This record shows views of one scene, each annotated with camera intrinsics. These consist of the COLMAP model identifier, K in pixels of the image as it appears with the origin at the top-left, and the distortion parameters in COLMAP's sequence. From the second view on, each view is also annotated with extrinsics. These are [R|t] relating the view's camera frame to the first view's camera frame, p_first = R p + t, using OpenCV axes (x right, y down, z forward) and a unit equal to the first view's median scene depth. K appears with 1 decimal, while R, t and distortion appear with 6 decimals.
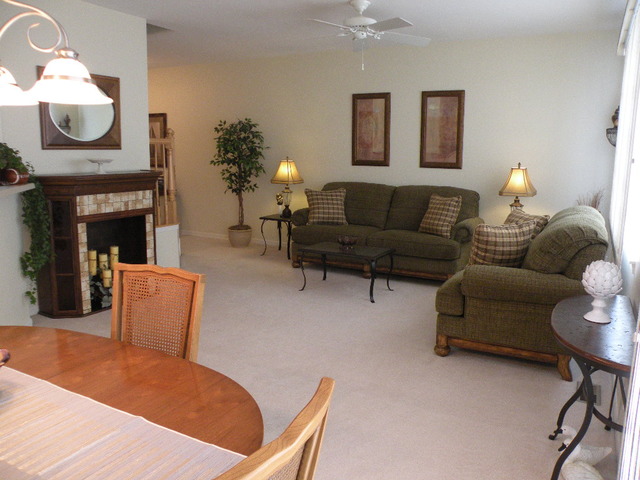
lens RADIAL K [[501.0, 0, 320.0], [0, 501.0, 240.0], [0, 0, 1]] dist [-0.186931, 0.140639]
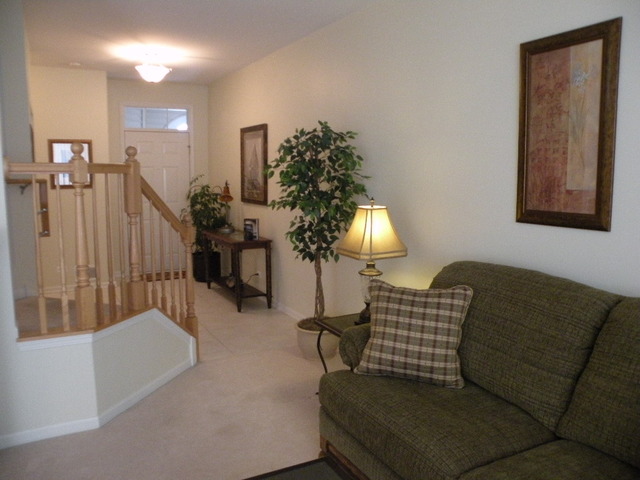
lens RADIAL K [[501.0, 0, 320.0], [0, 501.0, 240.0], [0, 0, 1]] dist [-0.186931, 0.140639]
pose [[0.840968, 0.058574, -0.537905, 0.147472], [-0.086264, 0.995922, -0.026417, -0.115176], [0.534164, 0.068617, 0.842592, 0.604755]]
